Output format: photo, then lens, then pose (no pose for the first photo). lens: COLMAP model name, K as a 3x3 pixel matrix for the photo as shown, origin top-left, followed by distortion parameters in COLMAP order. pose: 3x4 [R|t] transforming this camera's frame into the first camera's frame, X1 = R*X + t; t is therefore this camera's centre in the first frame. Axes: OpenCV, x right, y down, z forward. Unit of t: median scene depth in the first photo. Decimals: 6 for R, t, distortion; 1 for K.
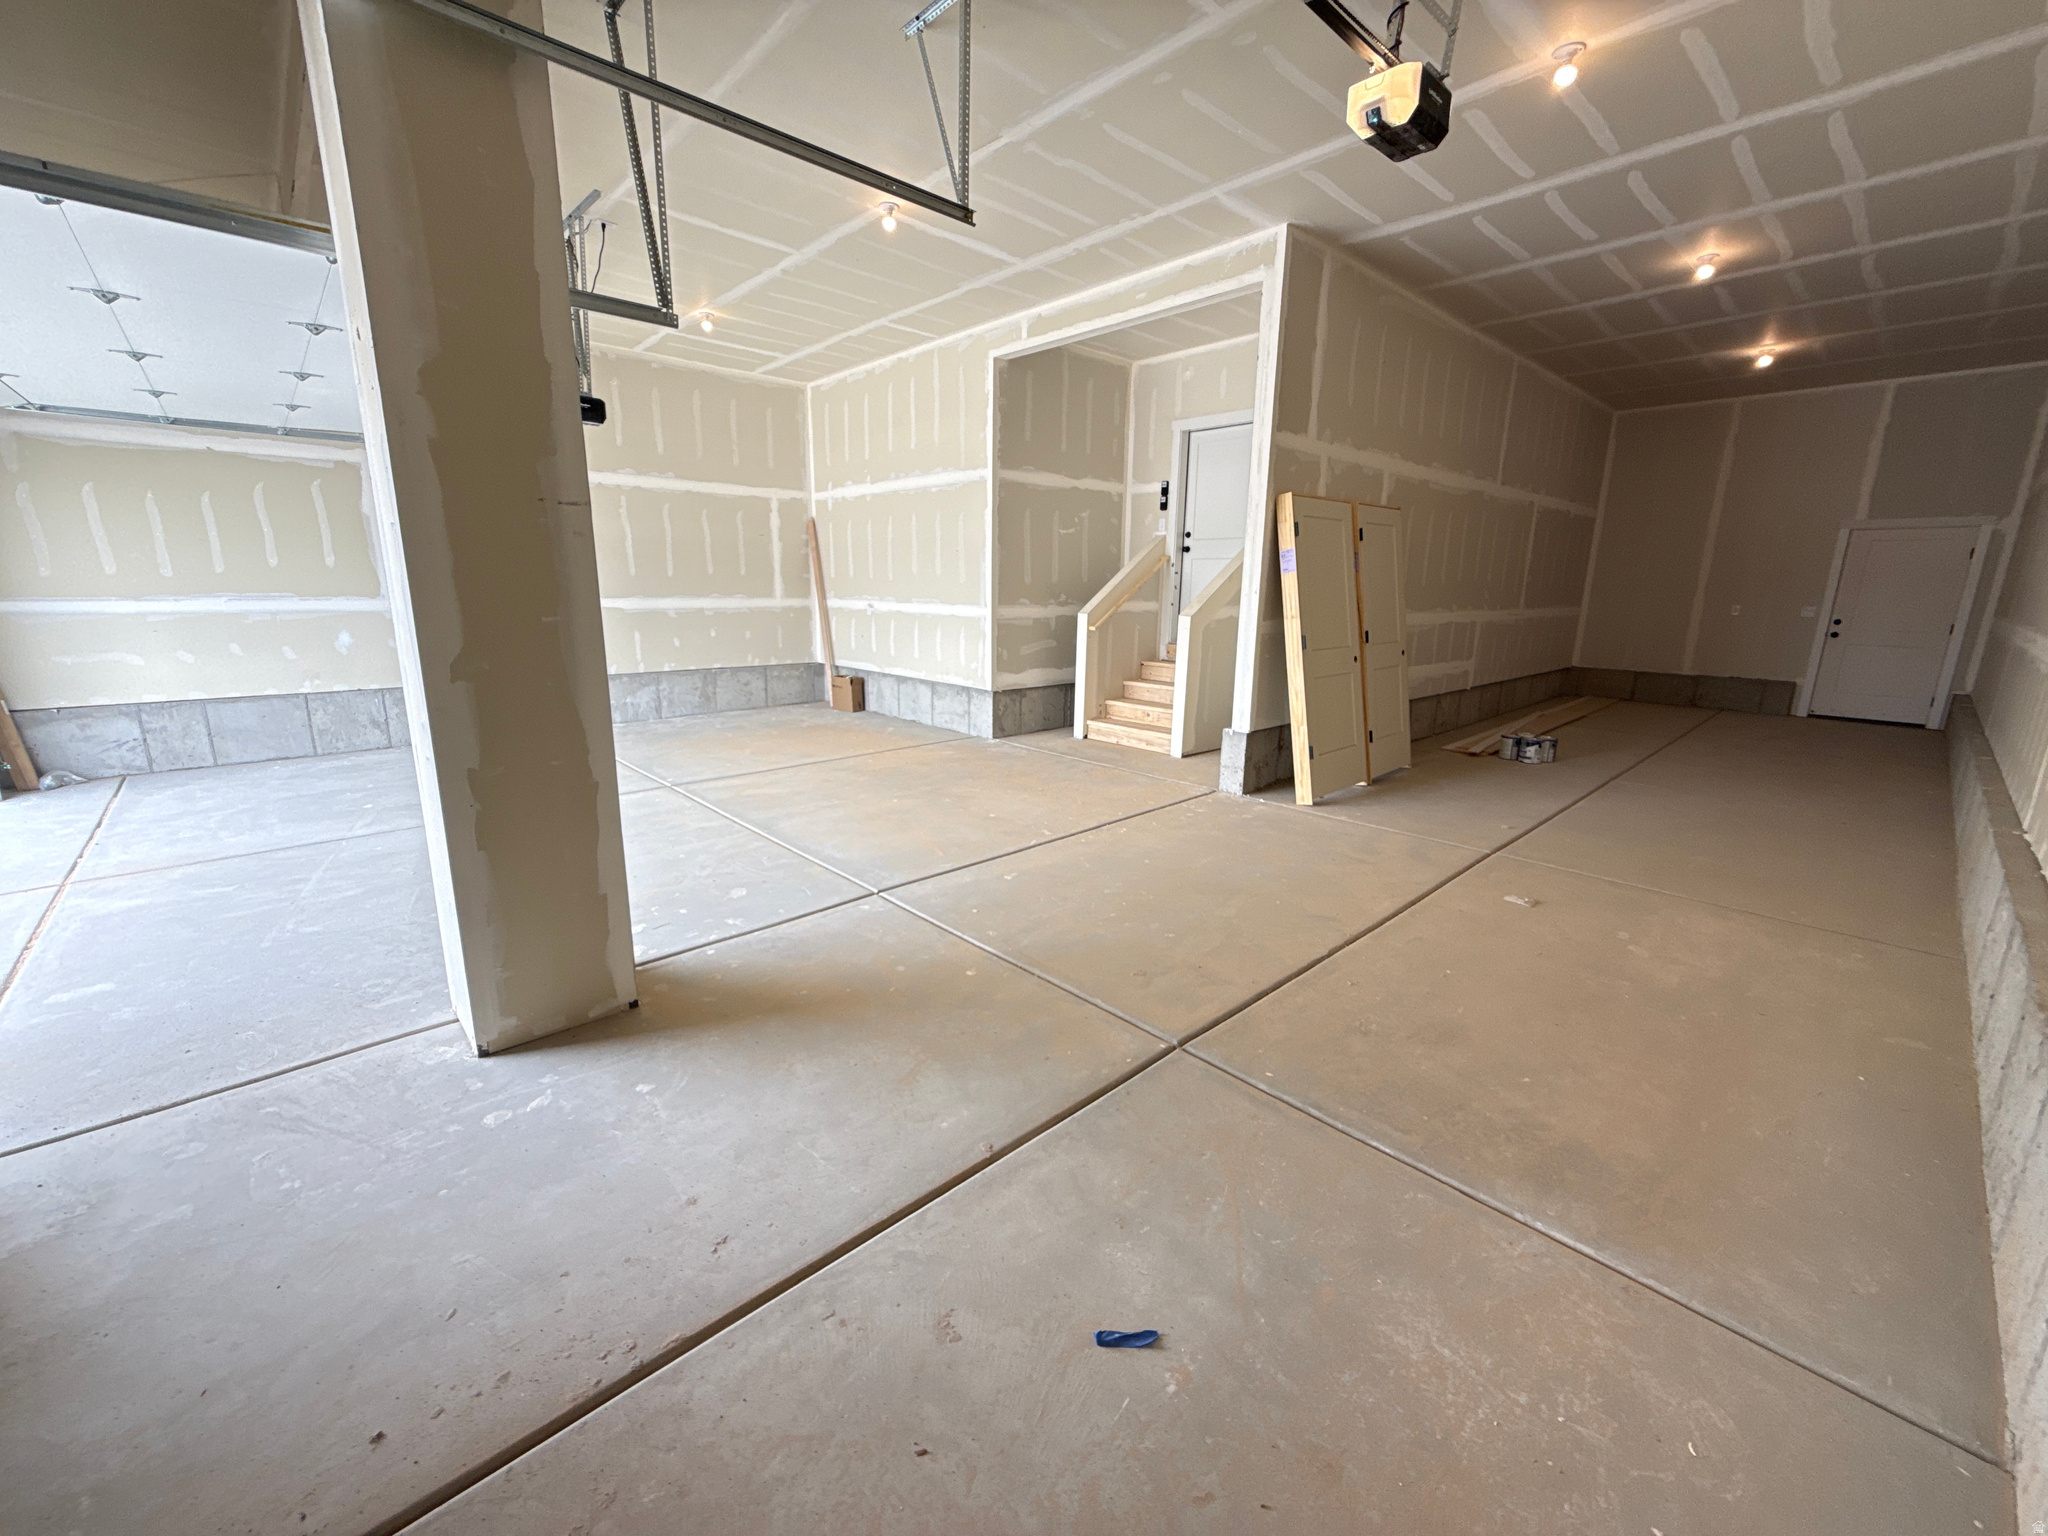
lens RADIAL K [[817.3, 0, 1019.3], [0, 817.3, 770.2], [0, 0, 1]] dist [-0.001219, 0.000659]
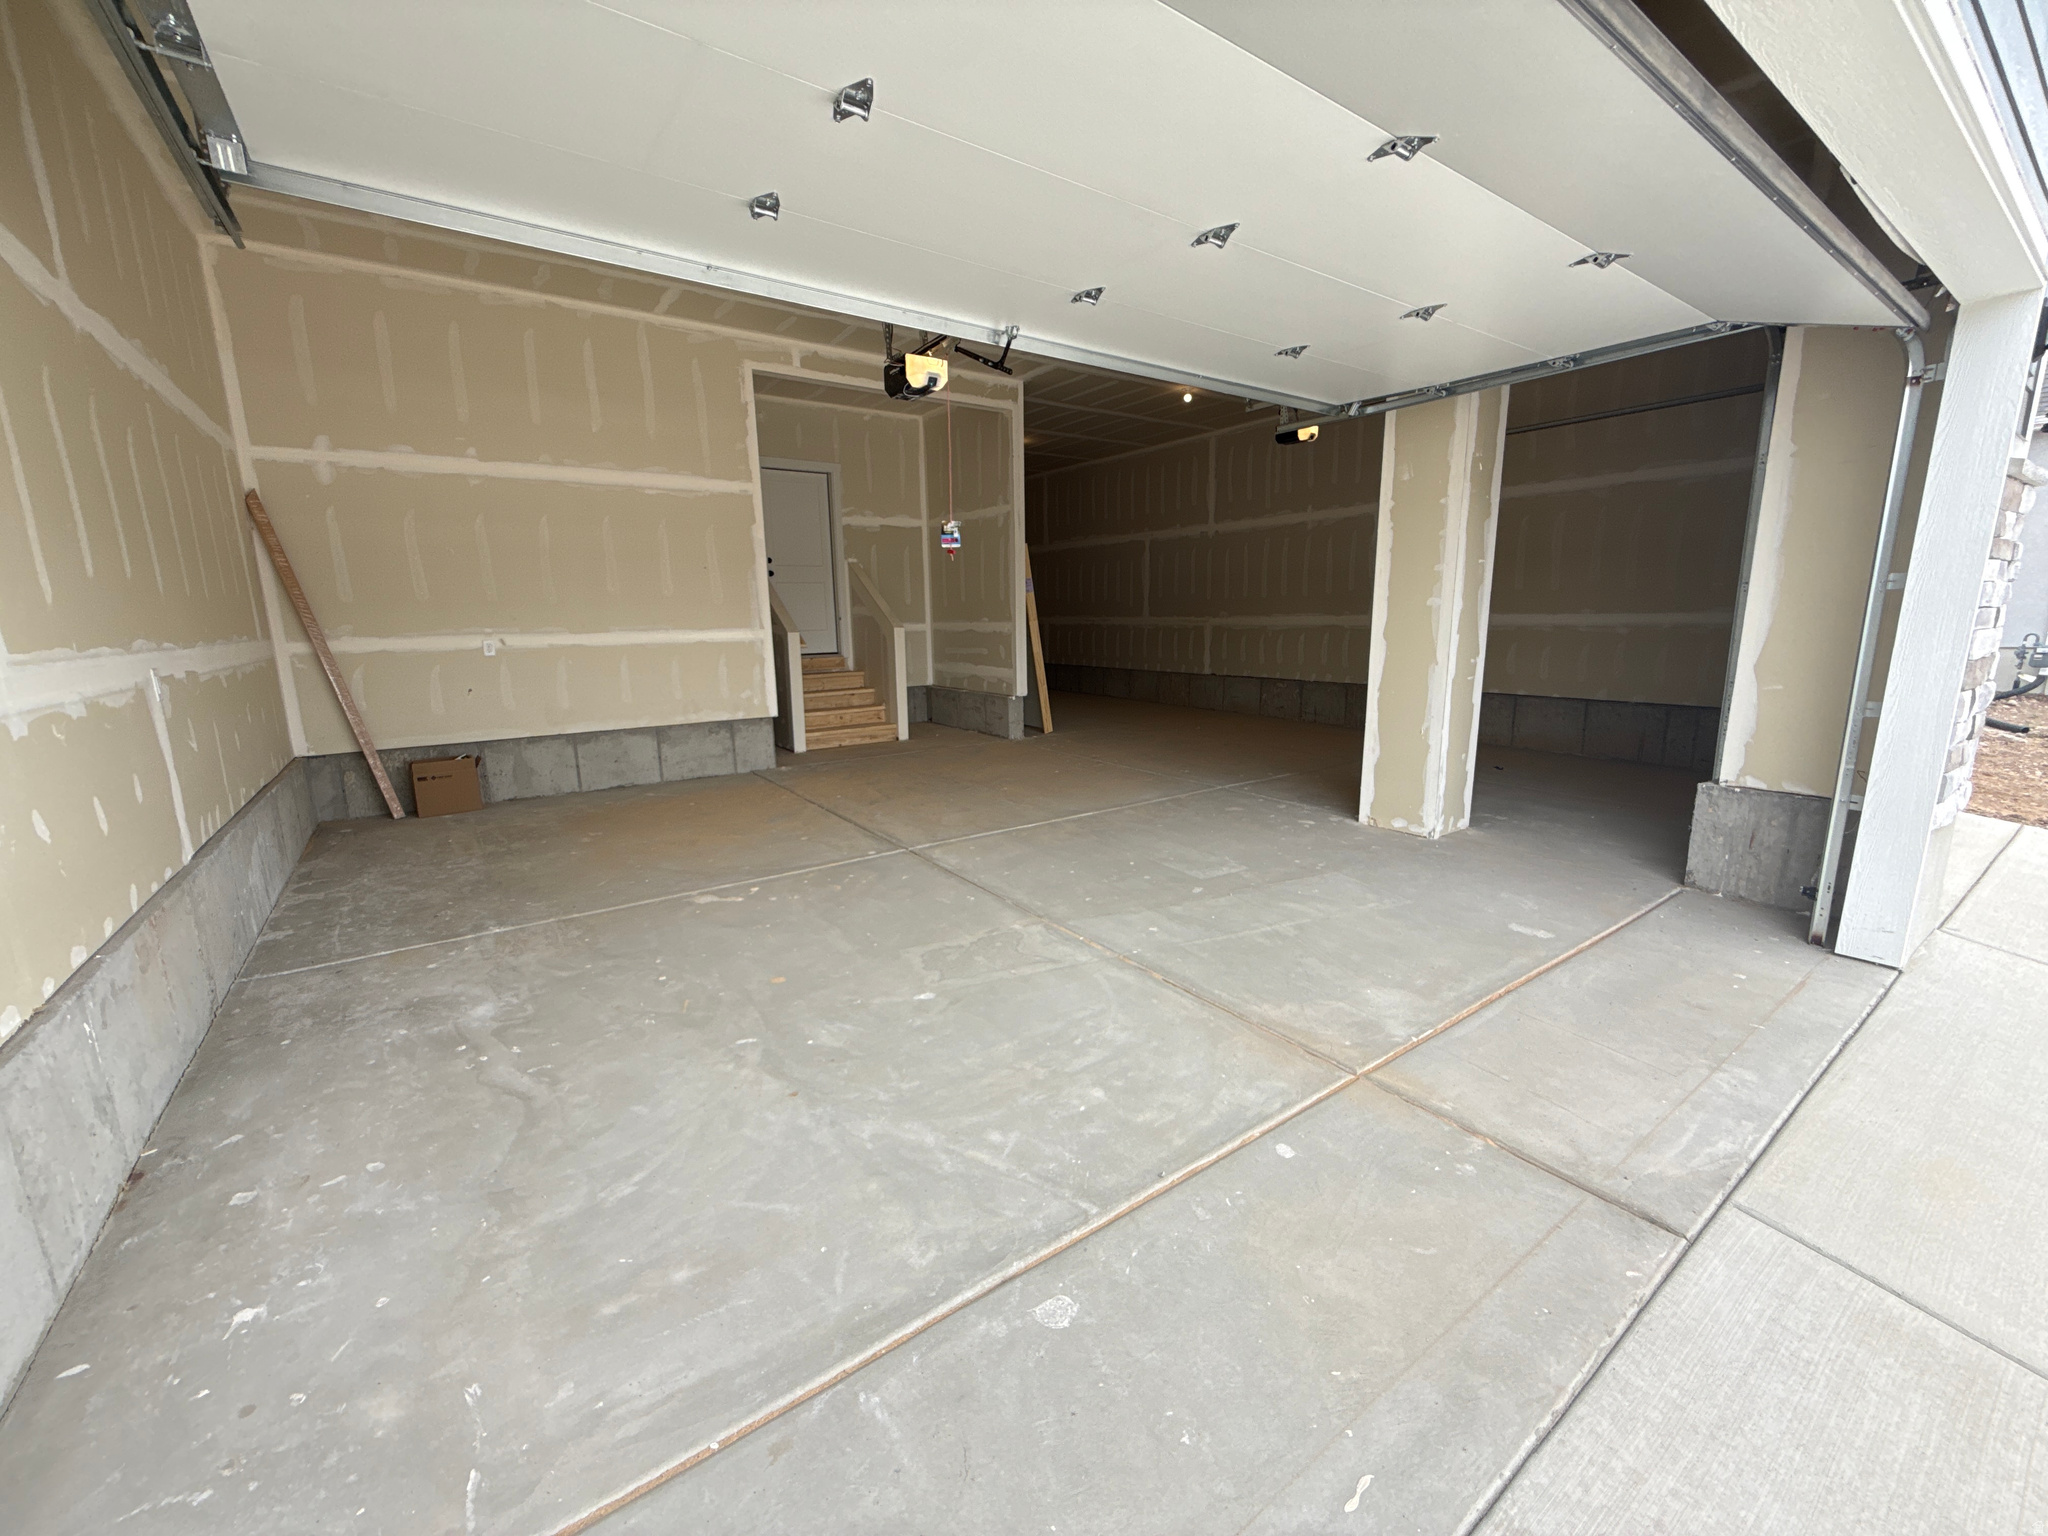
lens RADIAL K [[817.3, 0, 1019.3], [0, 817.3, 770.2], [0, 0, 1]] dist [-0.001219, 0.000659]
pose [[0.125824, -0.205511, 0.970533, -0.891601], [0.236917, 0.956225, 0.171766, -0.127724], [-0.963348, 0.208324, 0.169005, 0.554919]]
